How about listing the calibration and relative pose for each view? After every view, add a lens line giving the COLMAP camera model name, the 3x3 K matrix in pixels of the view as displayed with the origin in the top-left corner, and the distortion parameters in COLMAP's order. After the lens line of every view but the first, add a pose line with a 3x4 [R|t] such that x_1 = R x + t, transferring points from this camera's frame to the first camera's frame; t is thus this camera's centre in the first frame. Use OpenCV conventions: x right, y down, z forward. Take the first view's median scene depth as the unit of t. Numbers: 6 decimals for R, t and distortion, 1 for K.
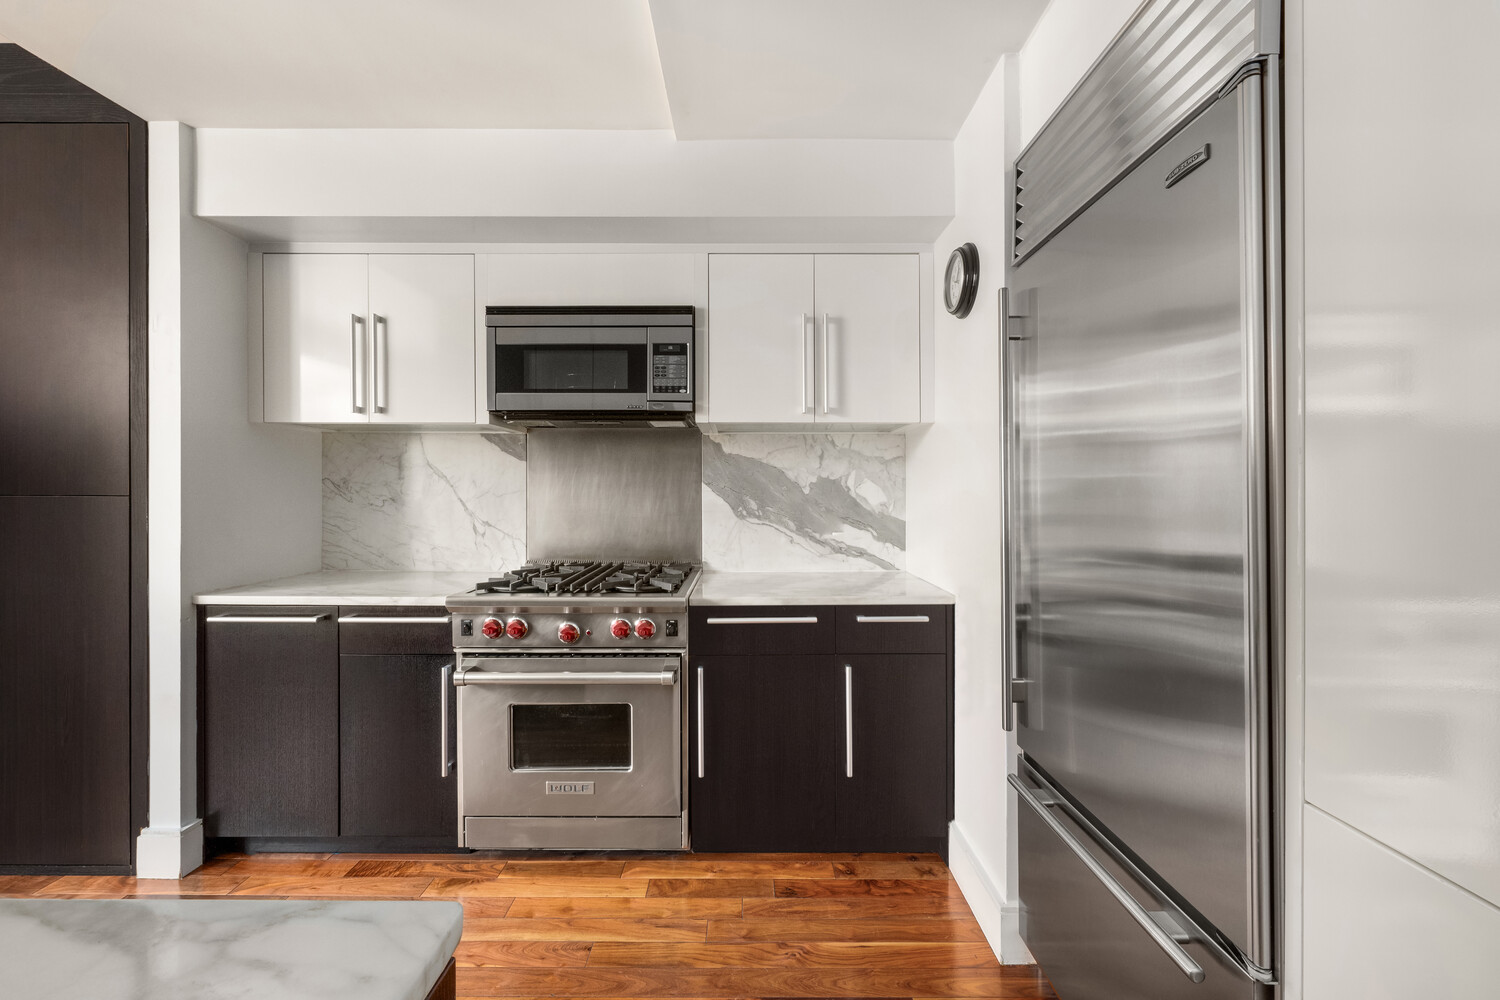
lens RADIAL K [[592.9, 0, 745.8], [0, 592.9, 492.7], [0, 0, 1]] dist [0.001136, 0.000057]
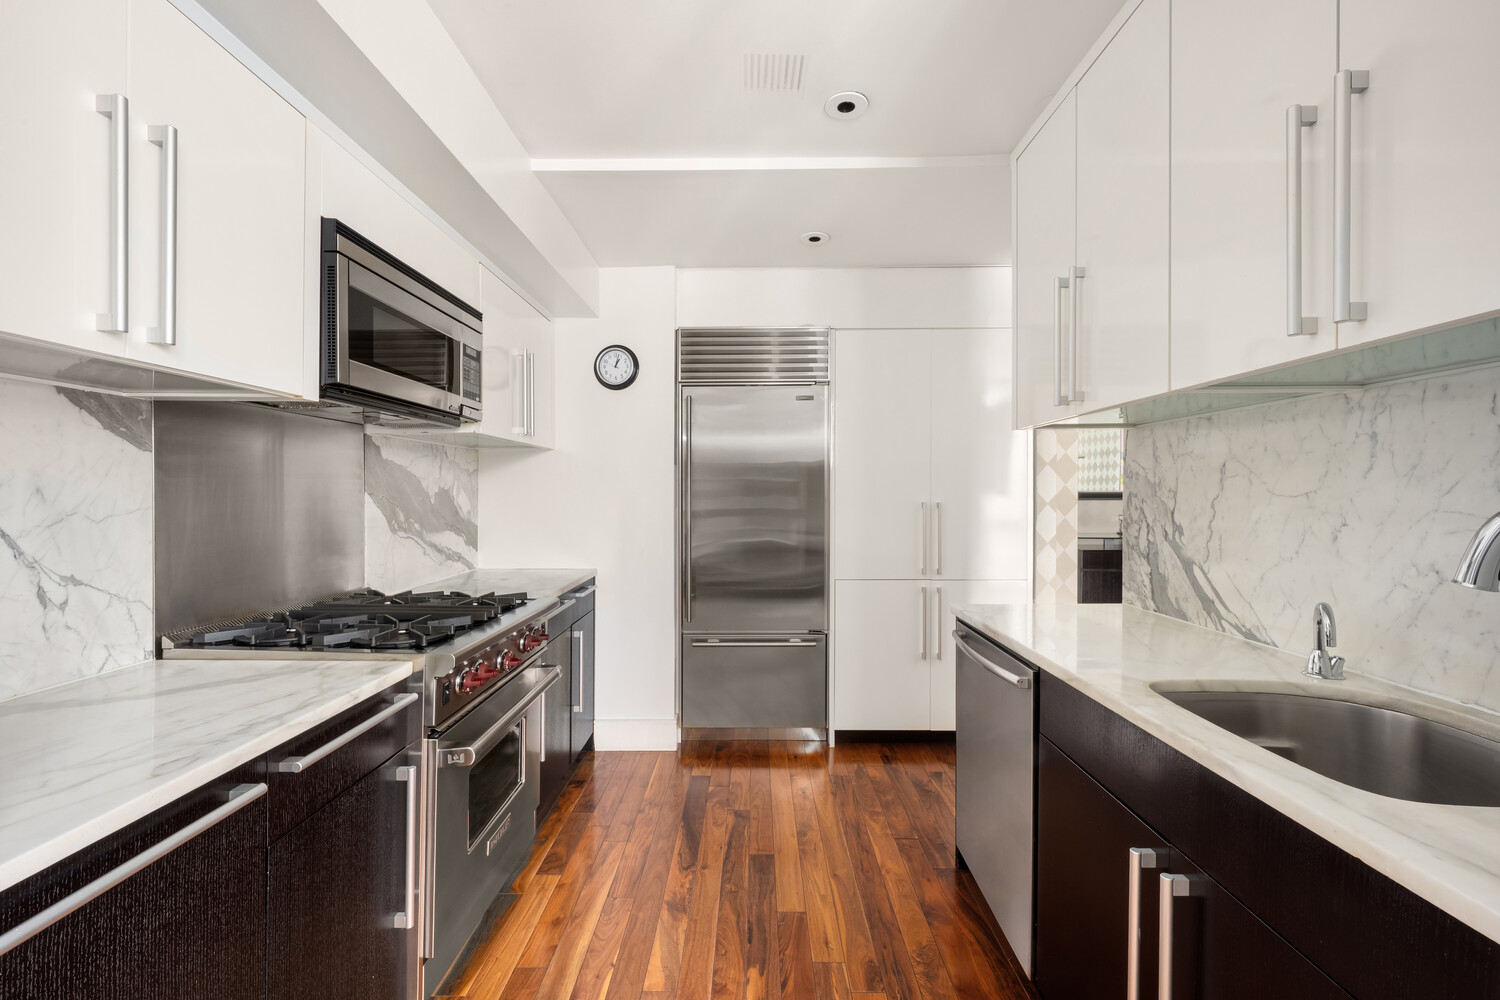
lens RADIAL K [[622.7, 0, 749.8], [0, 622.7, 494.6], [0, 0, 1]] dist [-0.000168, -0.000042]
pose [[-0.003116, -0.005378, 0.999981, -0.942369], [0.002802, 0.999982, 0.005386, -0.017103], [-0.999991, 0.002819, -0.003101, 0.469868]]
